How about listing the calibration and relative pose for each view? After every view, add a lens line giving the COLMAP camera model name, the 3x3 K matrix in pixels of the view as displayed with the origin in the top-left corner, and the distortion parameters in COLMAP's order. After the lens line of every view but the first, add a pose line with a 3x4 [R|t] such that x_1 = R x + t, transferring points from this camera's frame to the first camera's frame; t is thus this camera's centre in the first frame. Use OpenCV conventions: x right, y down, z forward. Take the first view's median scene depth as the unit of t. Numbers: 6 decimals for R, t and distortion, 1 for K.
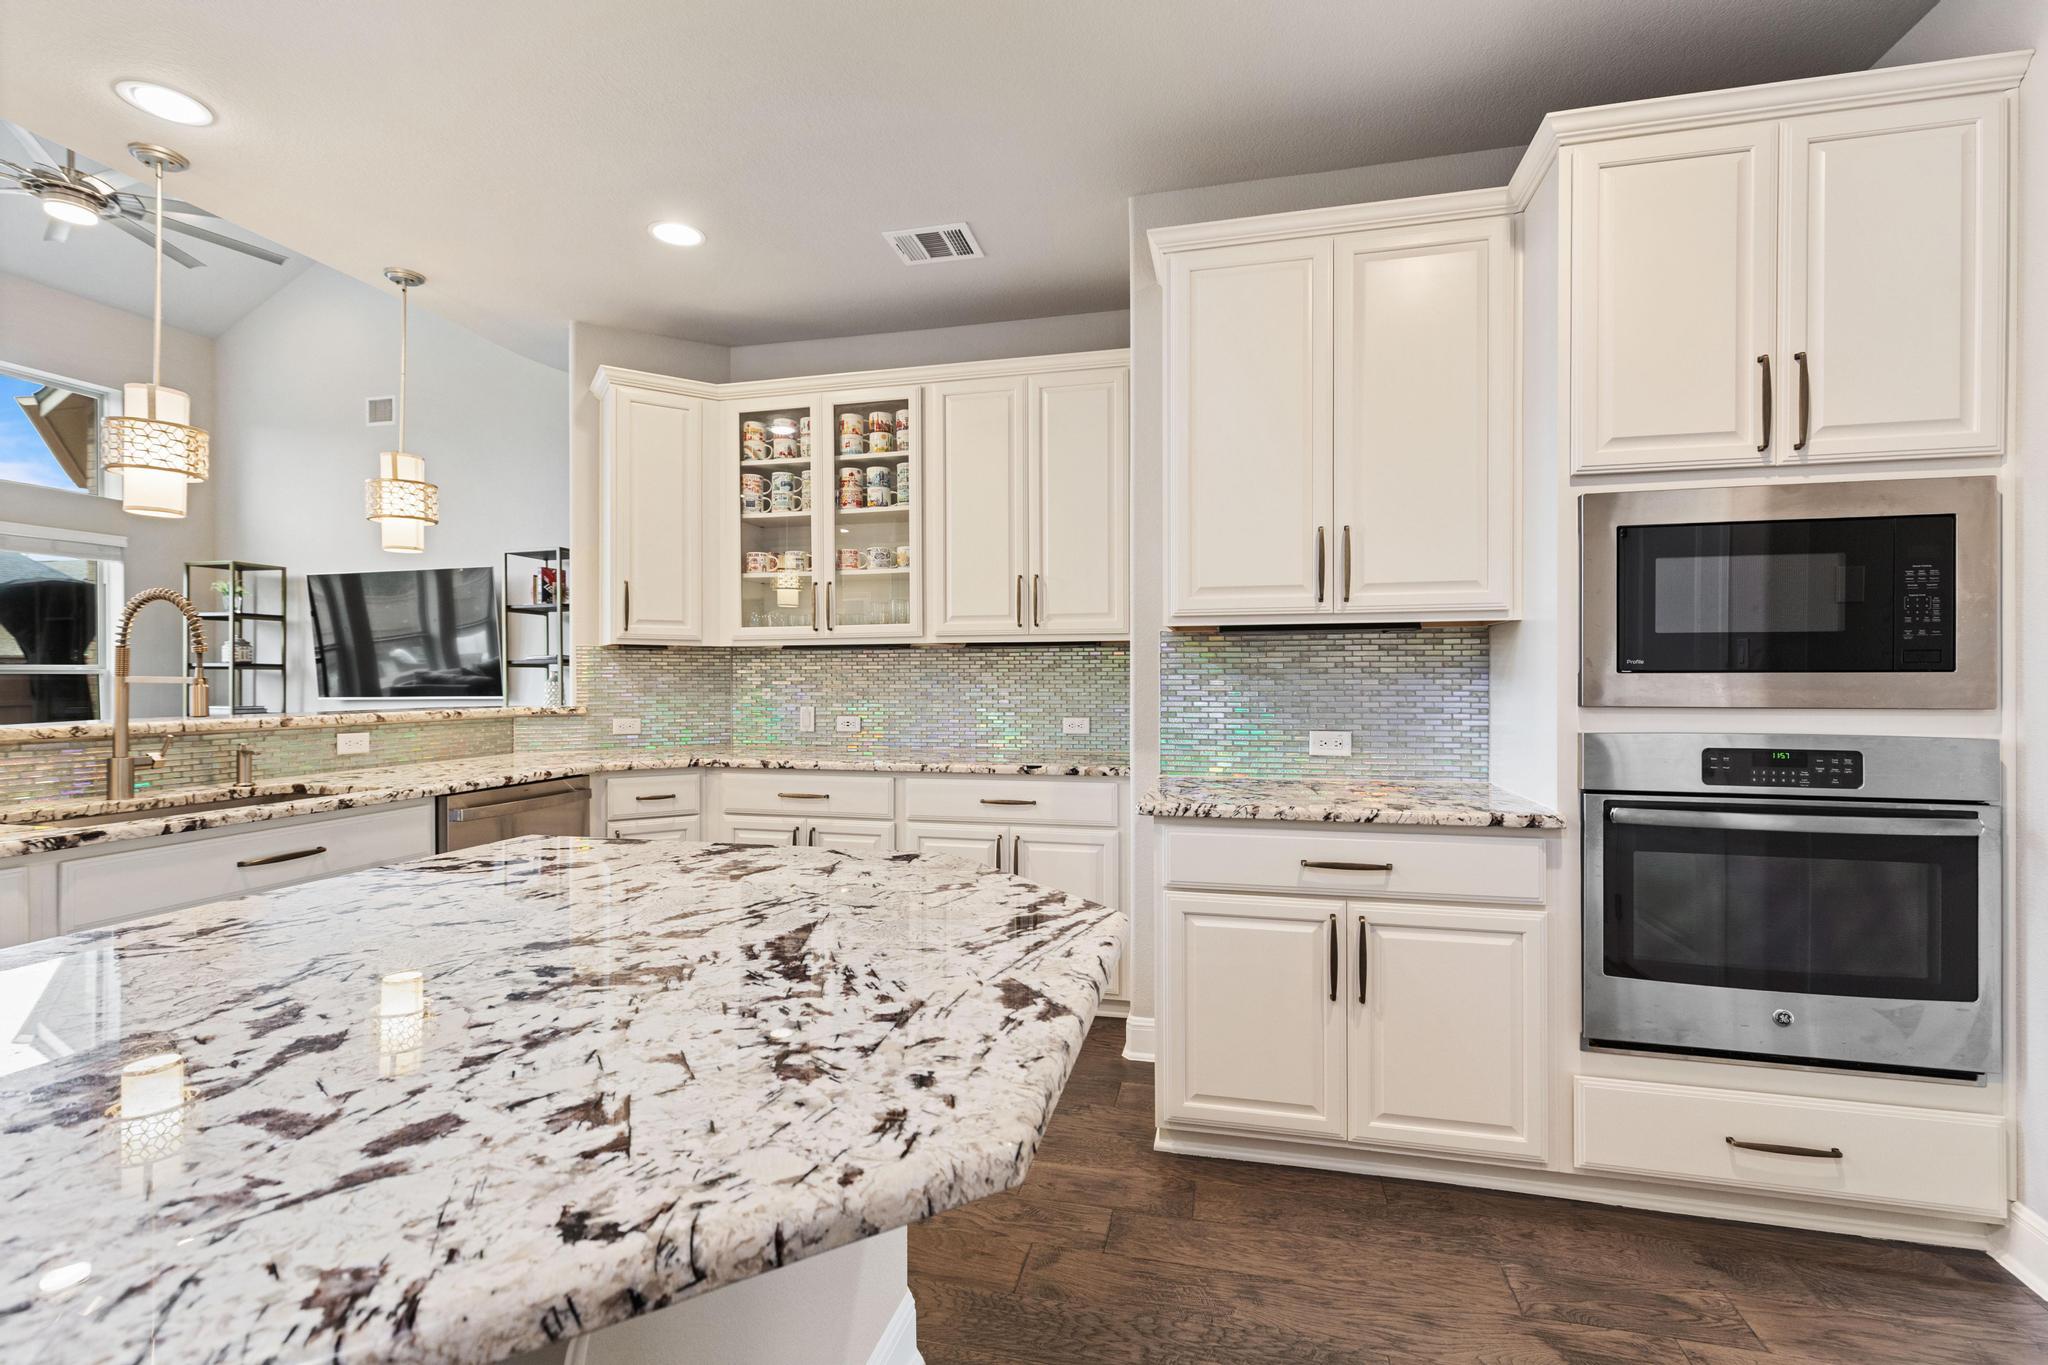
lens RADIAL K [[925.5, 0, 1019.9], [0, 925.5, 683.4], [0, 0, 1]] dist [0.007426, -0.000253]
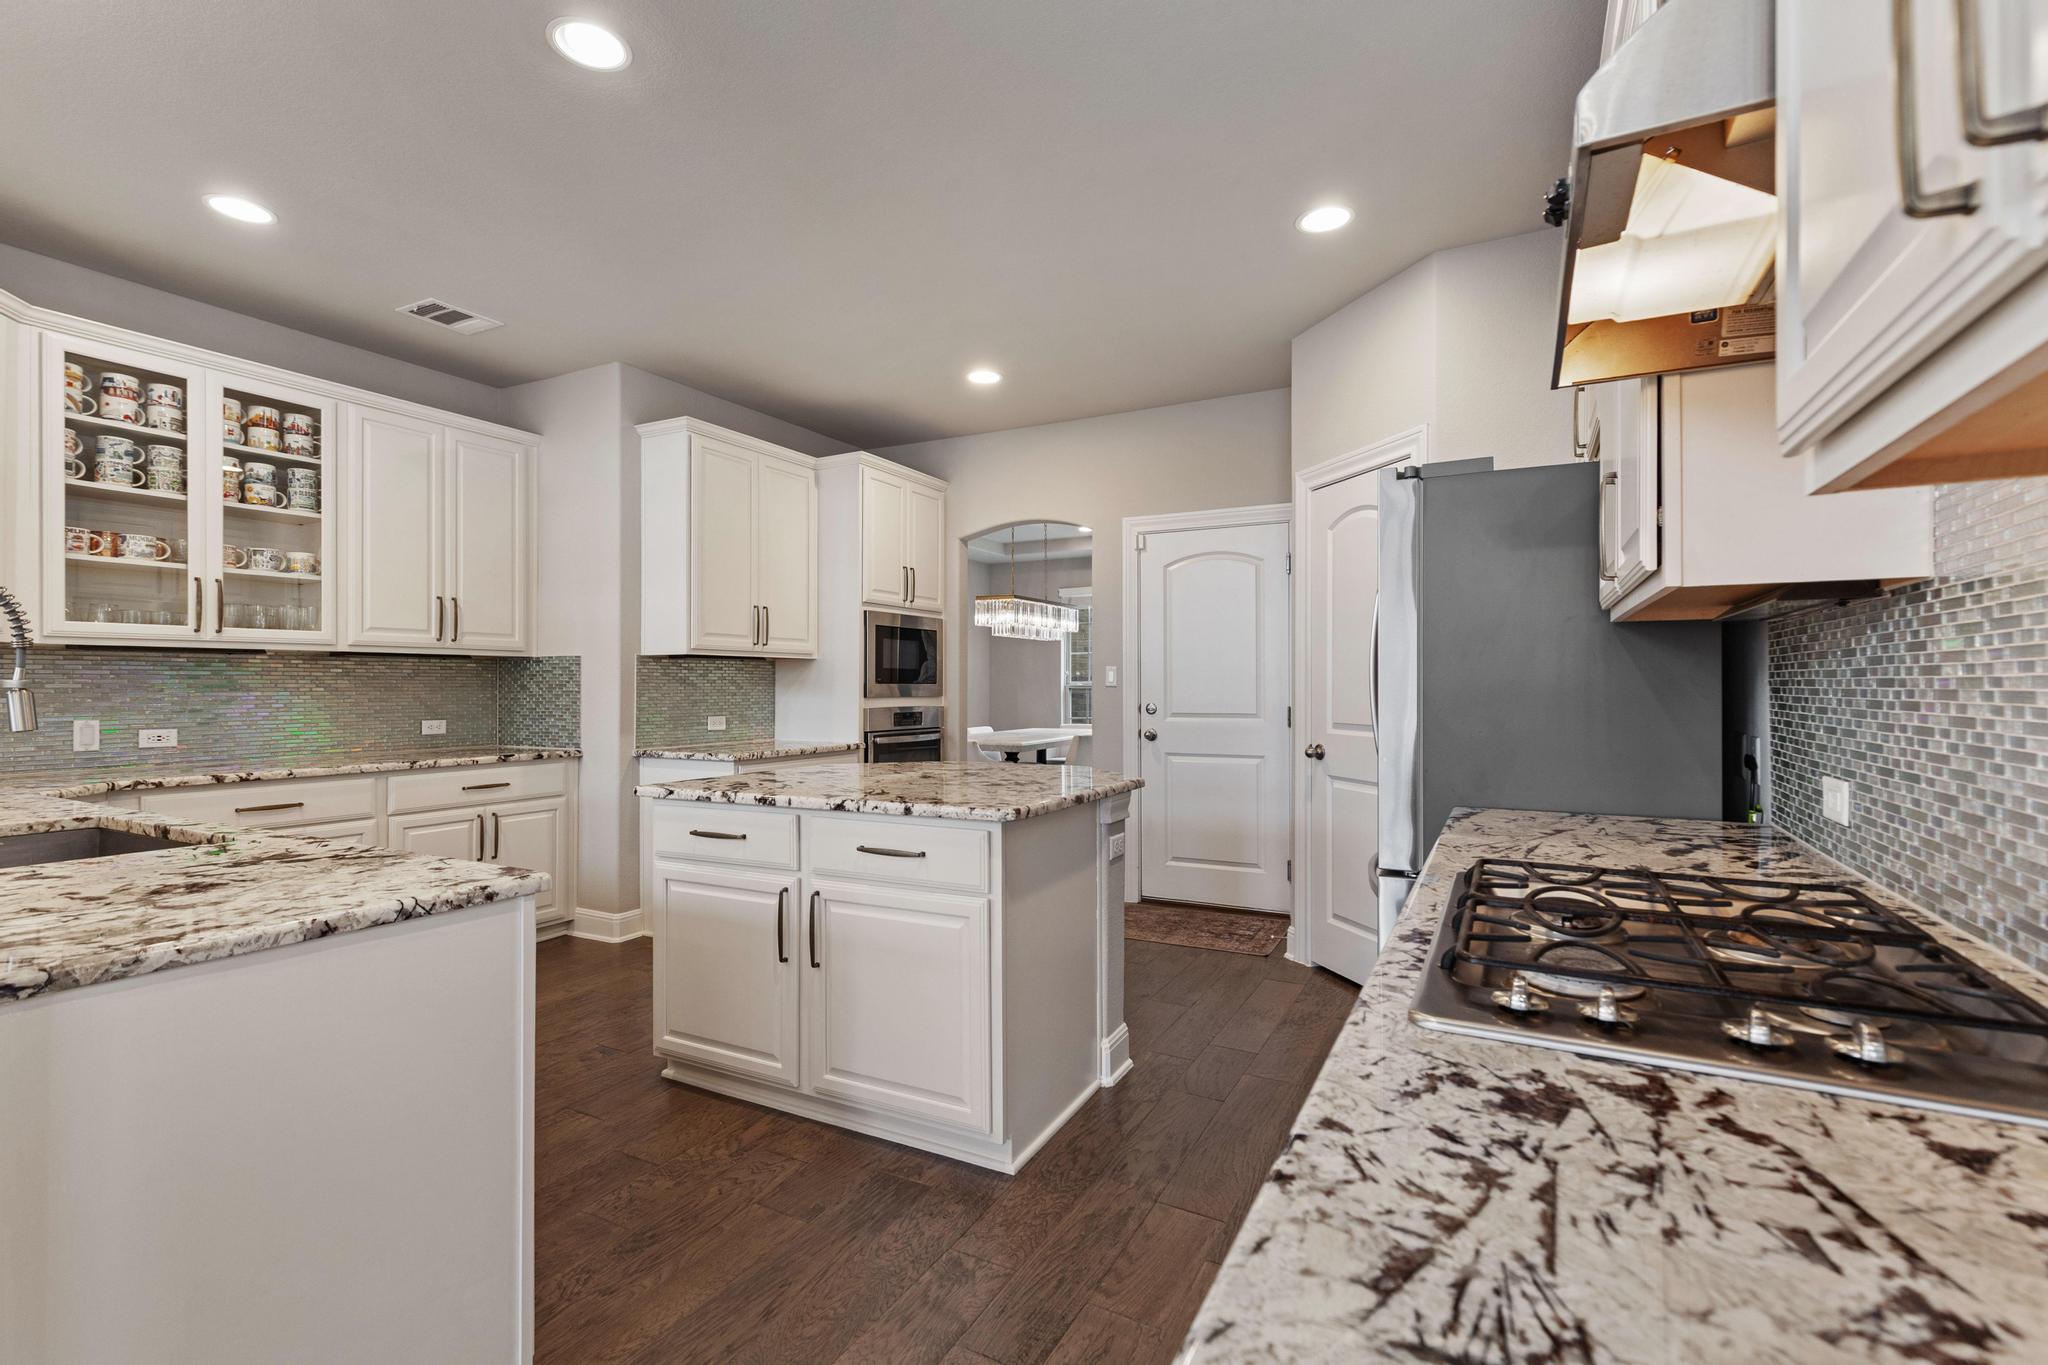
lens RADIAL K [[925.5, 0, 1019.9], [0, 925.5, 683.4], [0, 0, 1]] dist [0.007426, -0.000253]
pose [[0.248410, 0.004404, 0.968645, -1.022598], [0.005809, 0.999965, -0.006036, 0.003261], [-0.968638, 0.007126, 0.248376, 0.008260]]
